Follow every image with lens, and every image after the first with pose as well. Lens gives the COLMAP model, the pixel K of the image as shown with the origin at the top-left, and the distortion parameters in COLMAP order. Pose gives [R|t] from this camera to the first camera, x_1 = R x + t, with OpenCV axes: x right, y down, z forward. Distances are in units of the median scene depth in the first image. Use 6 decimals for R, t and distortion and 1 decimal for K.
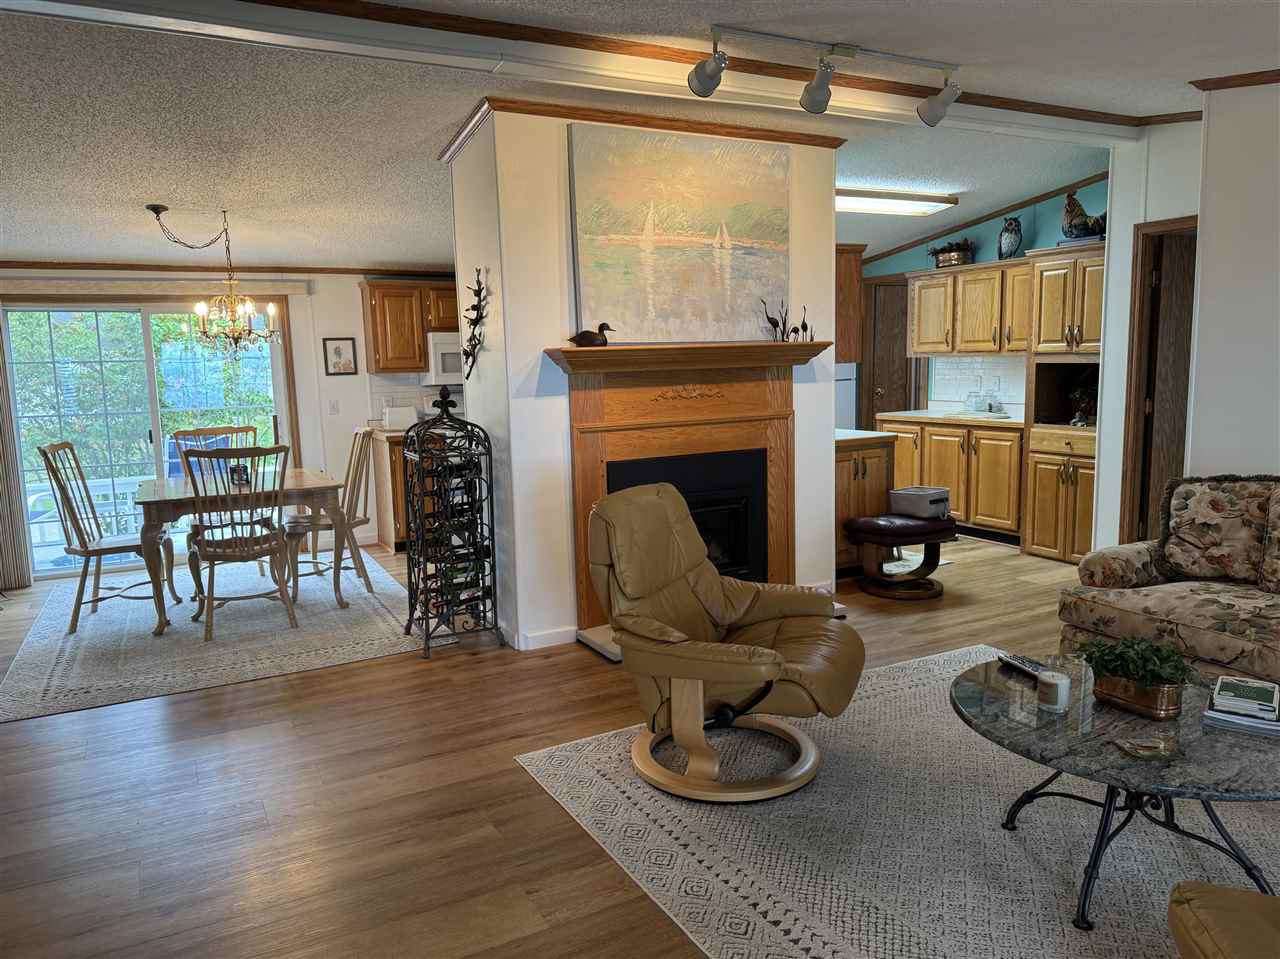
lens RADIAL K [[908.4, 0, 642.6], [0, 908.4, 480.2], [0, 0, 1]] dist [0.058335, -0.050981]
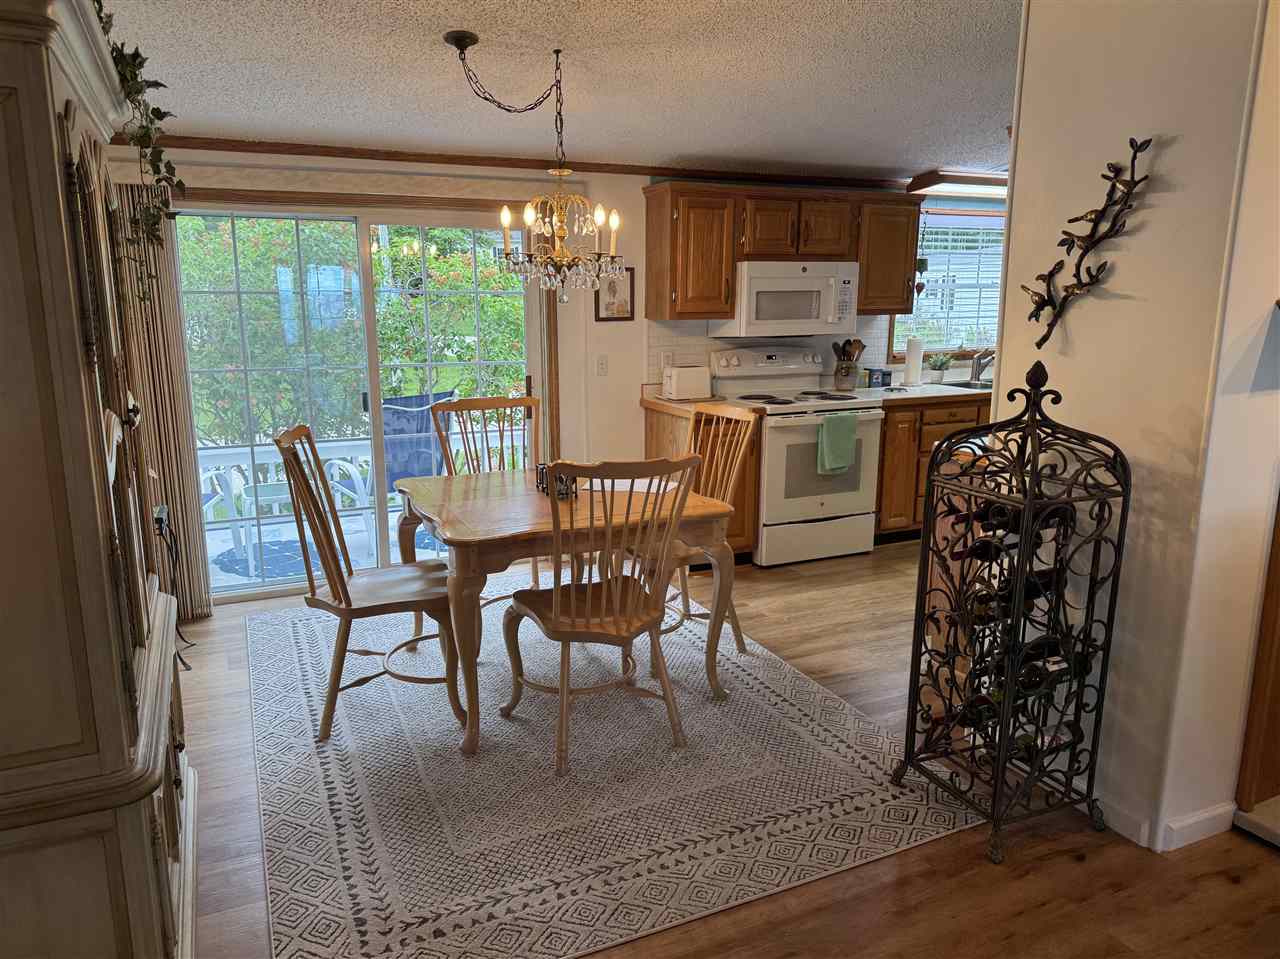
lens RADIAL K [[908.4, 0, 642.3], [0, 908.4, 483.4], [0, 0, 1]] dist [0.058335, -0.050981]
pose [[0.998724, 0.033906, -0.037415, -0.306155], [-0.031032, 0.996709, 0.074894, -0.047248], [0.039831, -0.073637, 0.996489, 0.319342]]
